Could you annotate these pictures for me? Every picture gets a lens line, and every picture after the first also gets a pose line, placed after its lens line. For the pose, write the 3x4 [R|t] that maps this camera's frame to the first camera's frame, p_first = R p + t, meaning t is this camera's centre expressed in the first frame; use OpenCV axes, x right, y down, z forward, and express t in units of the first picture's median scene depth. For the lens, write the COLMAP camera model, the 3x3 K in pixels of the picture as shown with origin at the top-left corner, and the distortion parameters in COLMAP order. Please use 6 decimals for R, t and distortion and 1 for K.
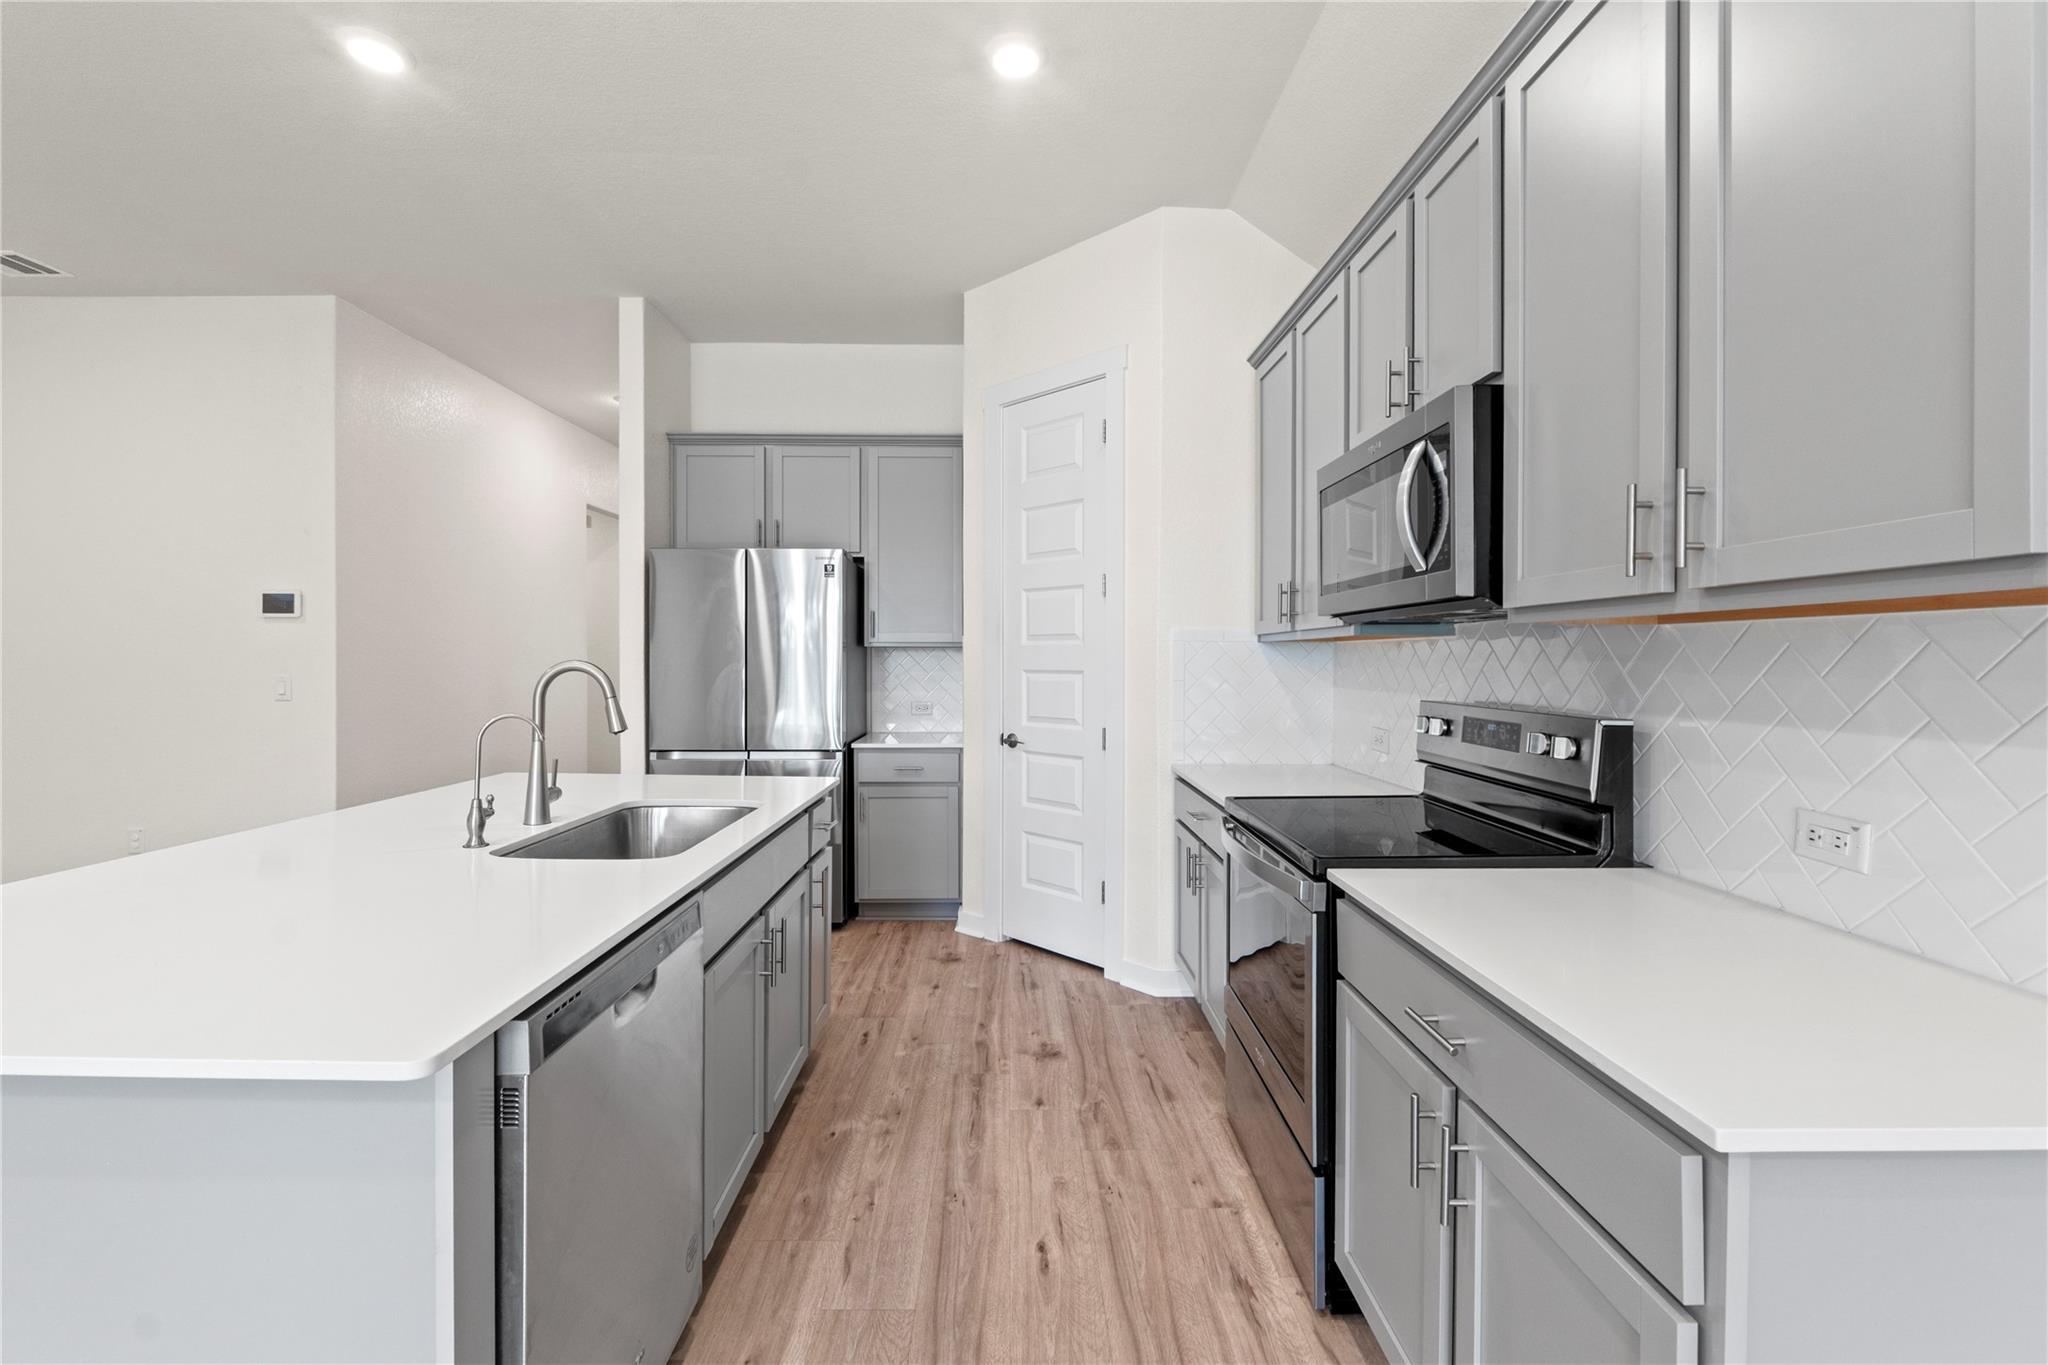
lens RADIAL K [[876.8, 0, 1005.1], [0, 876.8, 655.2], [0, 0, 1]] dist [-0.004000, -0.000087]
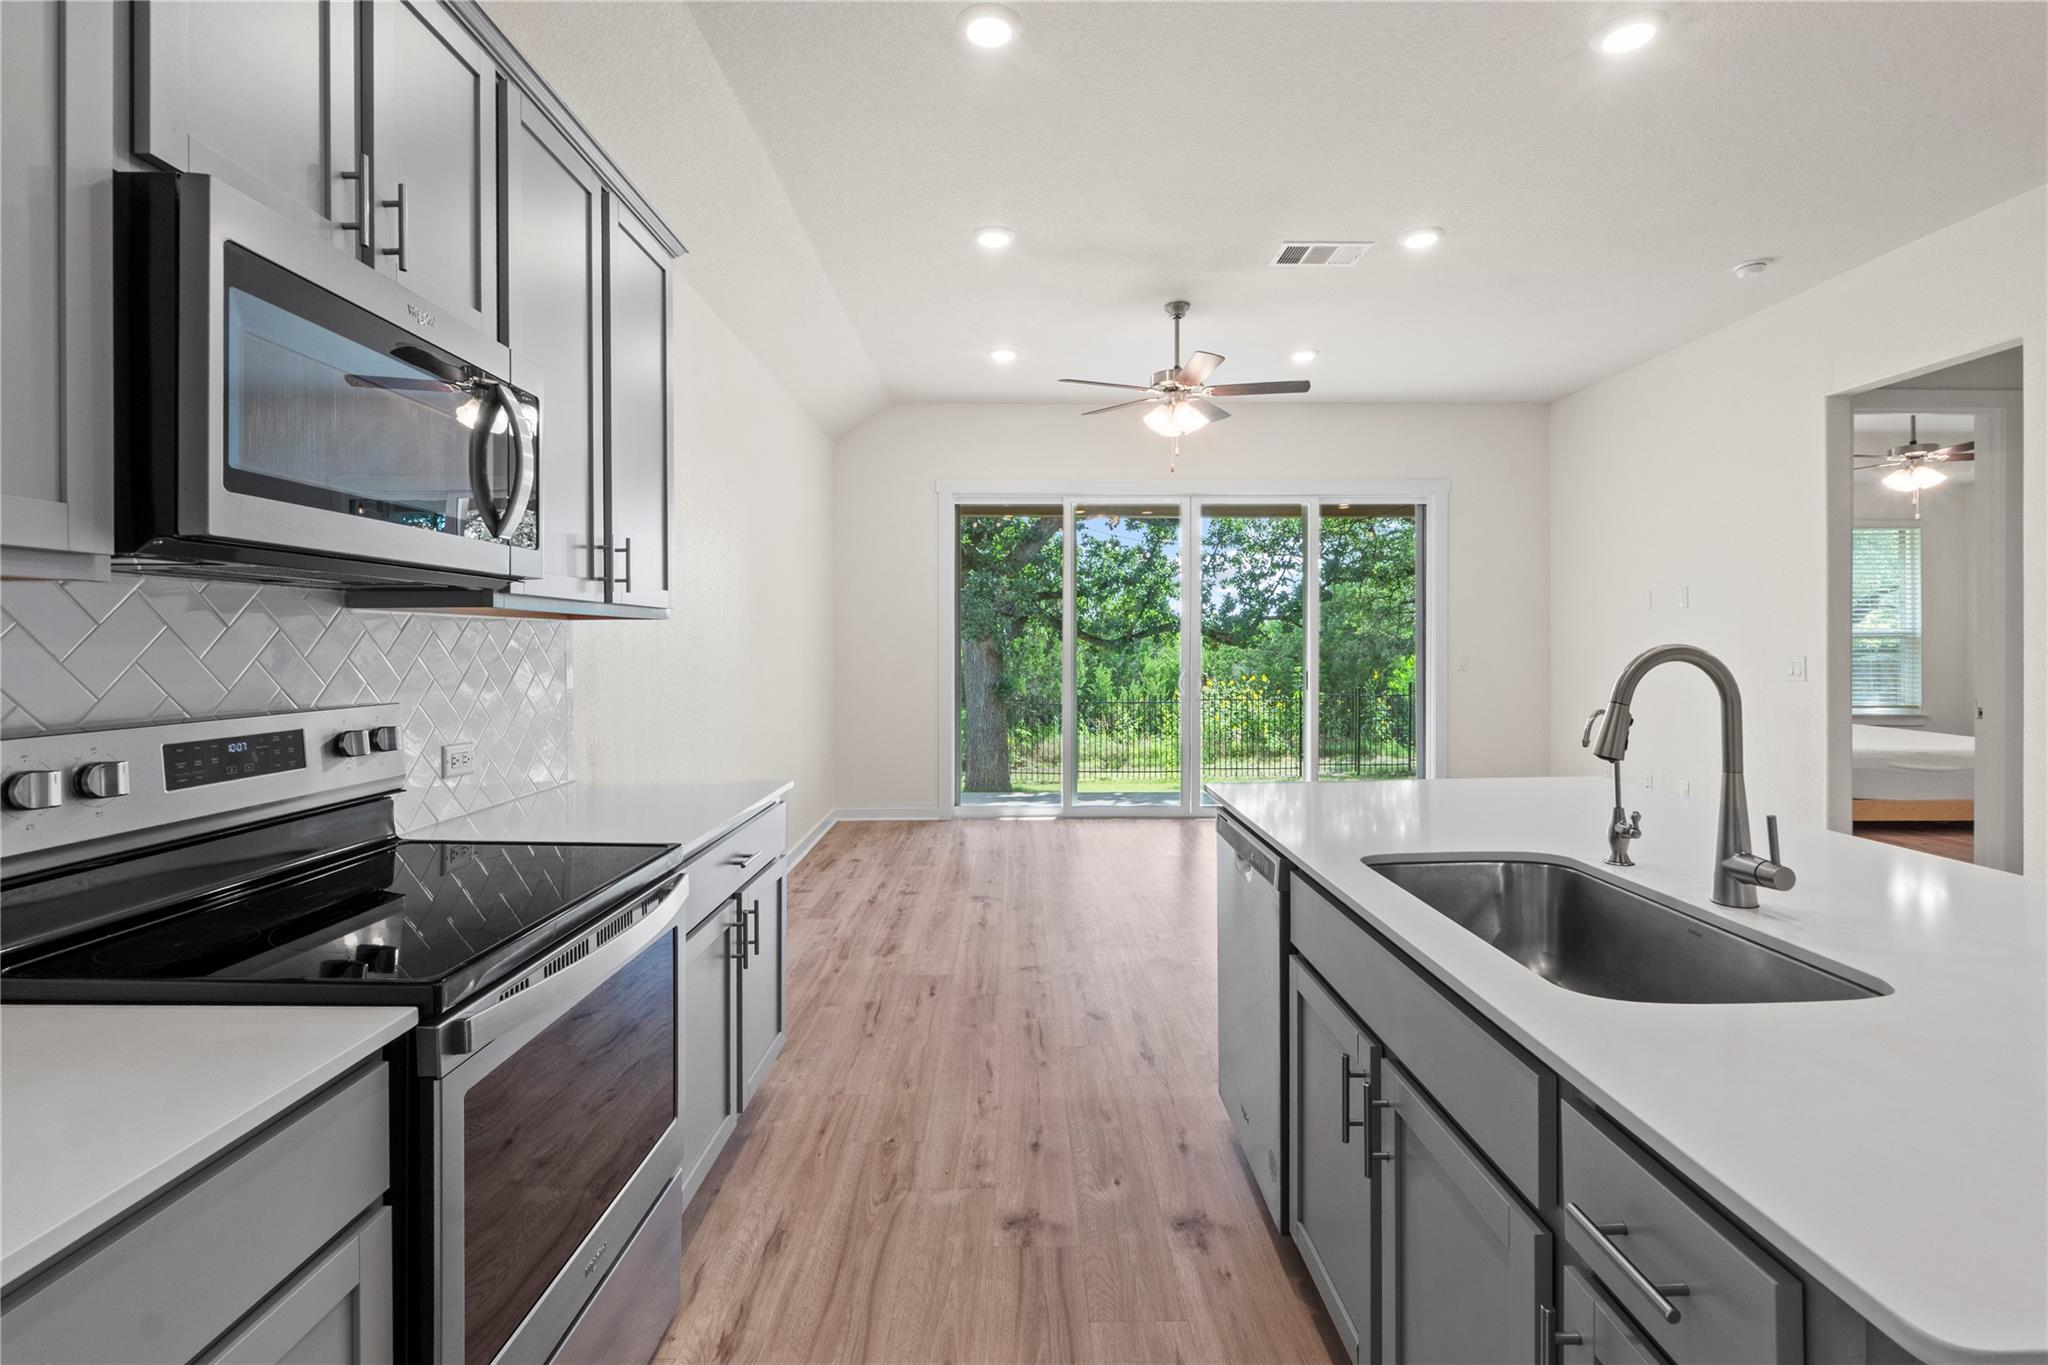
lens RADIAL K [[928.8, 0, 1028.3], [0, 928.8, 645.3], [0, 0, 1]] dist [0.002060, -0.001045]
pose [[-0.999882, -0.000466, -0.015386, -0.014835], [-0.000481, 0.999999, 0.000987, 0.005214], [0.015386, 0.000994, -0.999881, 1.493969]]
